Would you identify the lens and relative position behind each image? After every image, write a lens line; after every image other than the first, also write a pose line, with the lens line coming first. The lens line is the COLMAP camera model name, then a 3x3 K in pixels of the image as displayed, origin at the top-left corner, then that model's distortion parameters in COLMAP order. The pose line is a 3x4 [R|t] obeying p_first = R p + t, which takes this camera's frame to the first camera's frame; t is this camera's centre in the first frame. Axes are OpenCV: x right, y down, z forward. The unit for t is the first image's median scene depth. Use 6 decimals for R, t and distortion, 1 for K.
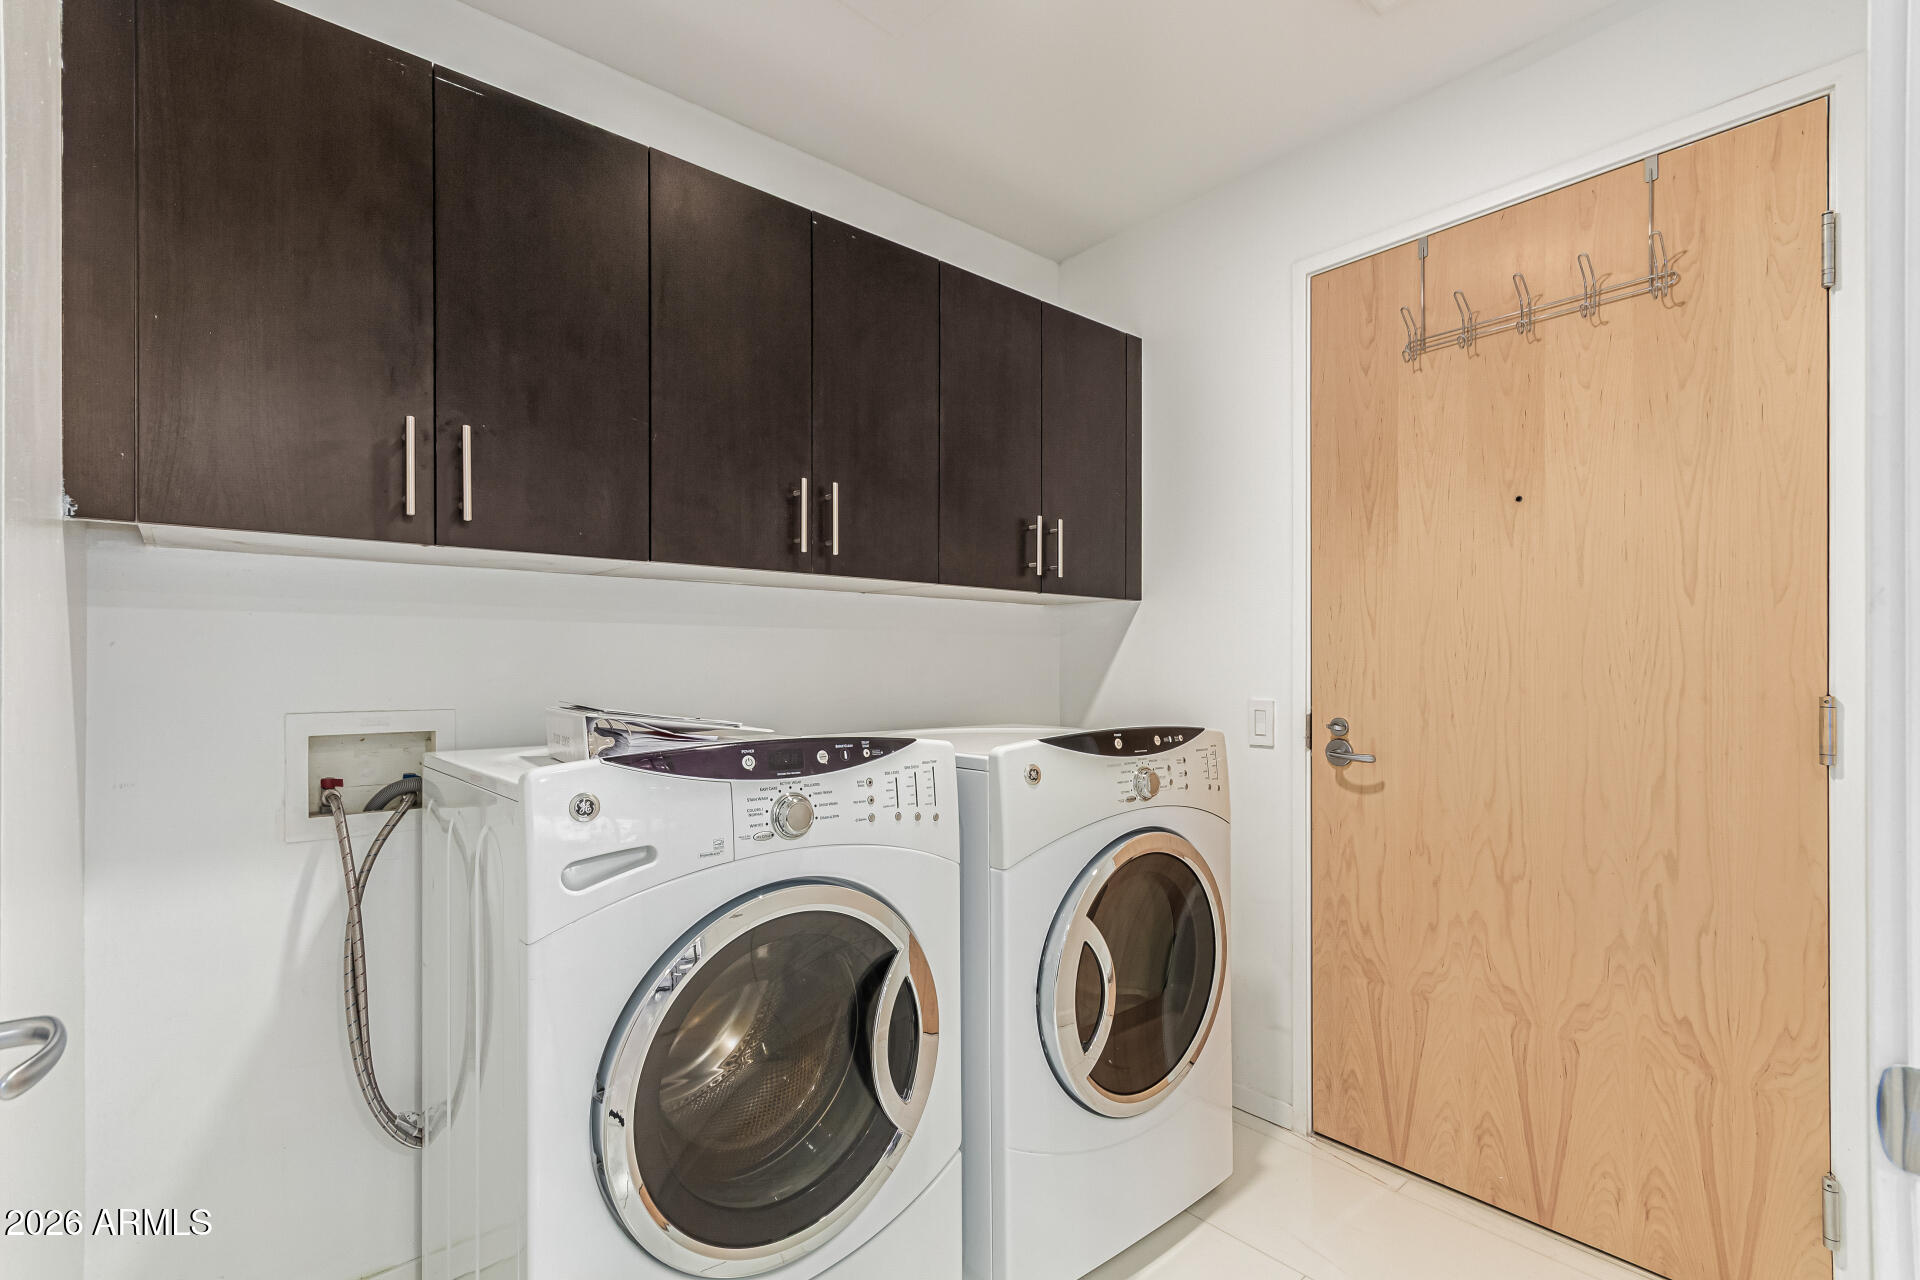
lens RADIAL K [[883.2, 0, 961.9], [0, 883.2, 655.9], [0, 0, 1]] dist [0.002747, -0.000500]
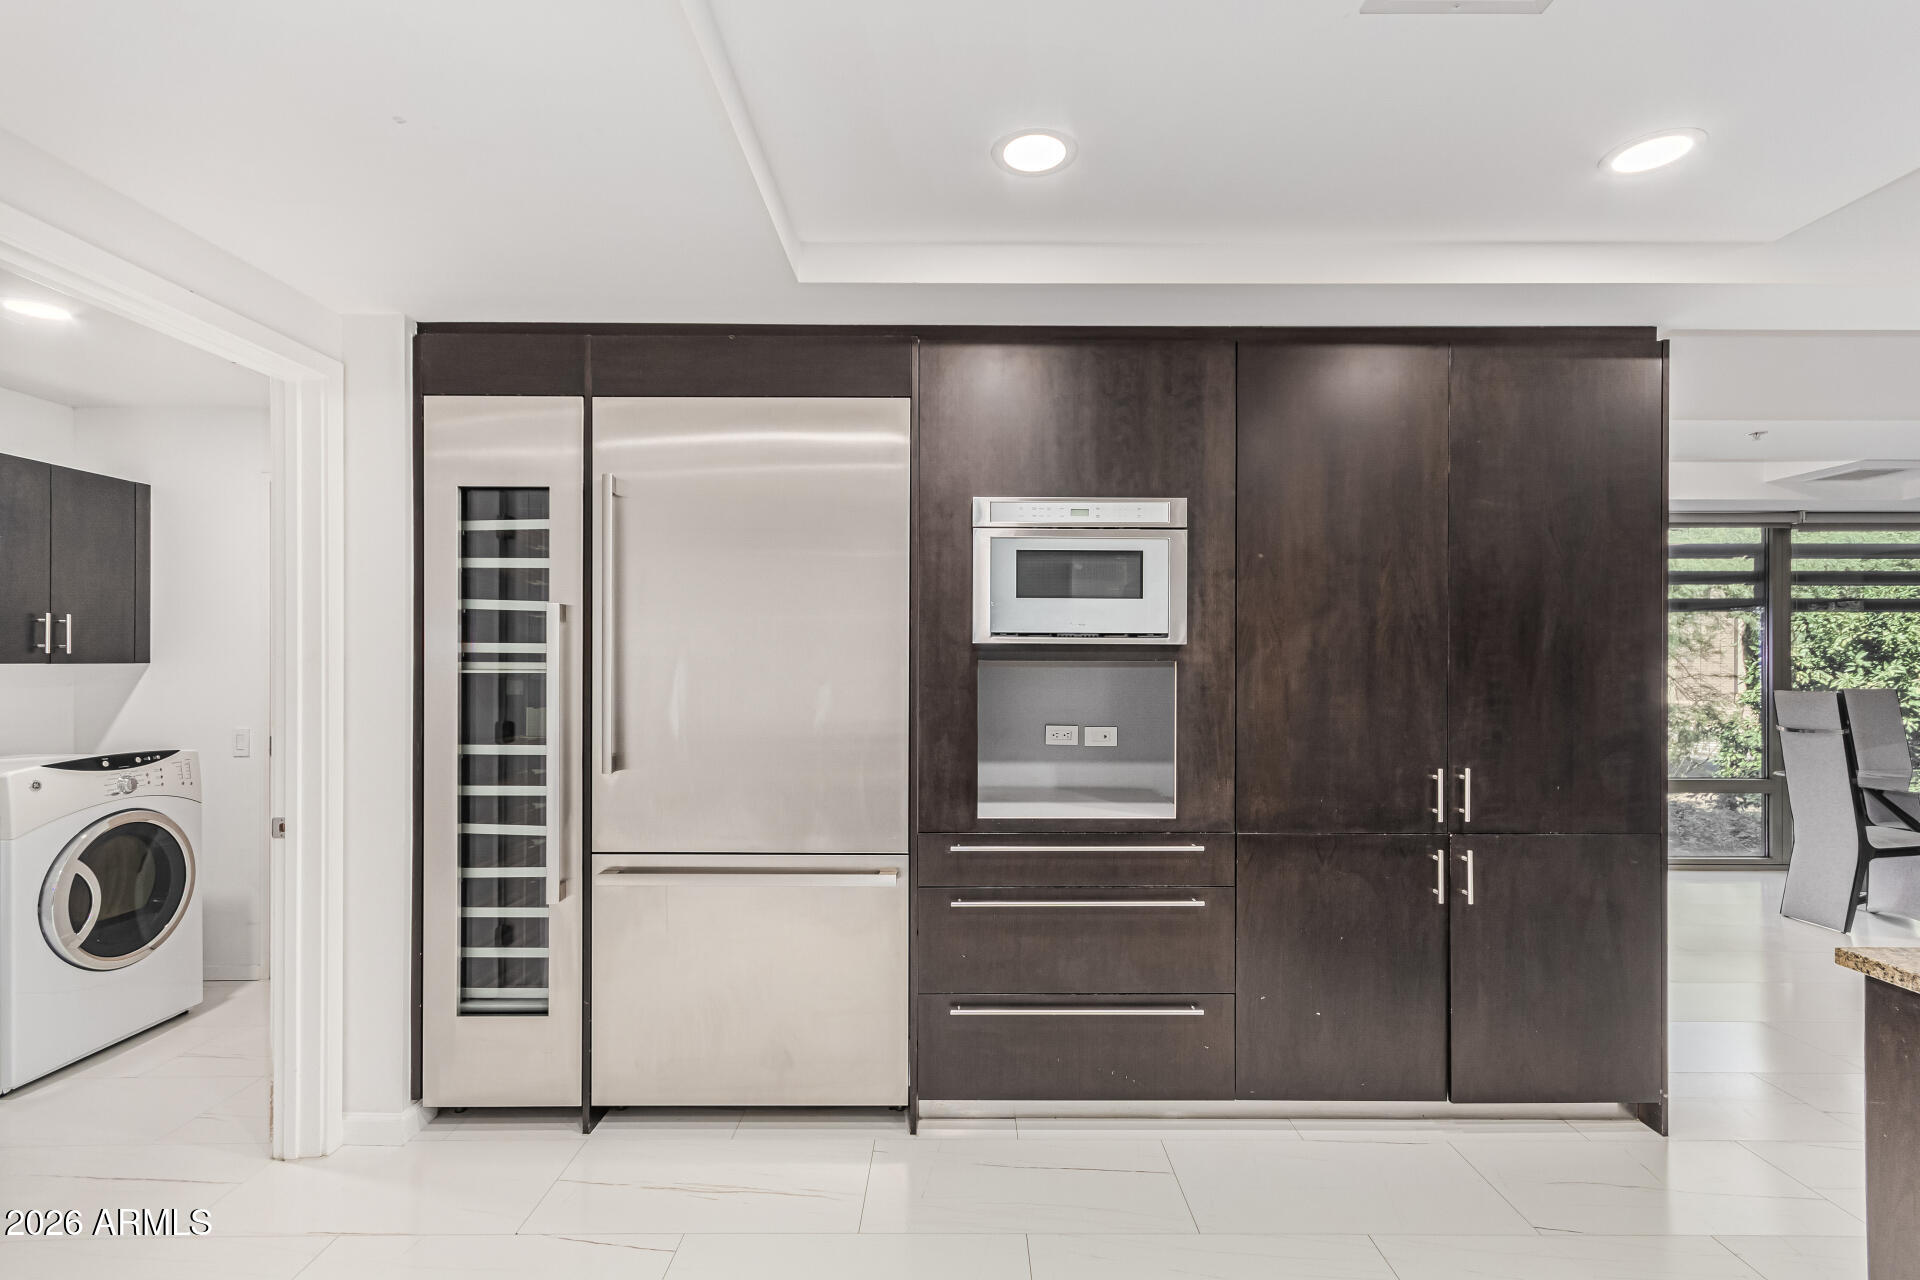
lens RADIAL K [[883.2, 0, 964.4], [0, 883.2, 667.8], [0, 0, 1]] dist [0.002747, -0.000500]
pose [[0.649634, -0.001152, 0.760246, -0.052026], [-0.019814, 0.999634, 0.018446, -0.151490], [-0.759989, -0.027047, 0.649373, -1.380547]]
